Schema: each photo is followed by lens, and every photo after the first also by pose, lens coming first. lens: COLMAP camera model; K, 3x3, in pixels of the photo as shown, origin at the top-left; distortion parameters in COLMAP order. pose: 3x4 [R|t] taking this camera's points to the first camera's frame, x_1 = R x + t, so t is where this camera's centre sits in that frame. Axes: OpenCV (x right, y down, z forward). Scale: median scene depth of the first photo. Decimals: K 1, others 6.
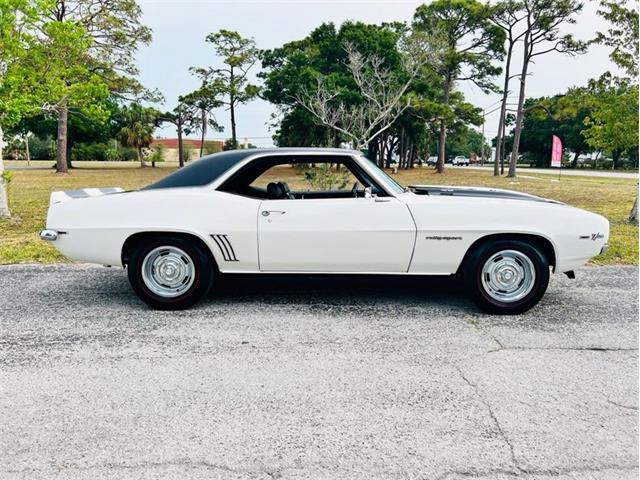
lens RADIAL K [[481.3, 0, 320.1], [0, 481.3, 244.2], [0, 0, 1]] dist [0.037384, -0.046623]
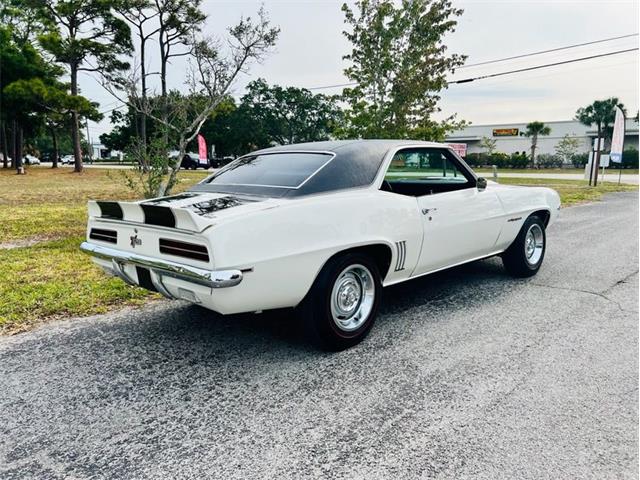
lens RADIAL K [[483.2, 0, 321.4], [0, 483.2, 243.7], [0, 0, 1]] dist [0.033120, -0.035777]
pose [[0.693207, -0.132702, 0.708417, -0.126592], [0.131664, 0.989680, 0.056551, -0.011423], [-0.708610, 0.054071, 0.703525, 0.070103]]
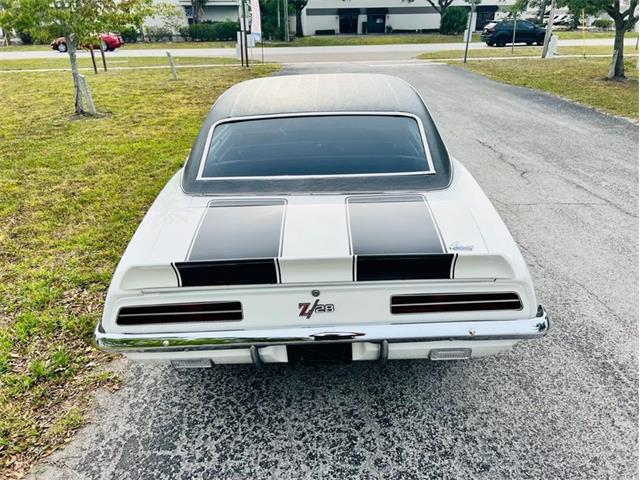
lens RADIAL K [[481.3, 0, 320.1], [0, 481.3, 244.2], [0, 0, 1]] dist [0.037384, -0.046623]
pose [[-0.013282, -0.421380, 0.906787, -0.136572], [0.182868, 0.890549, 0.416512, -0.047080], [-0.983048, 0.171354, 0.065229, 0.167008]]
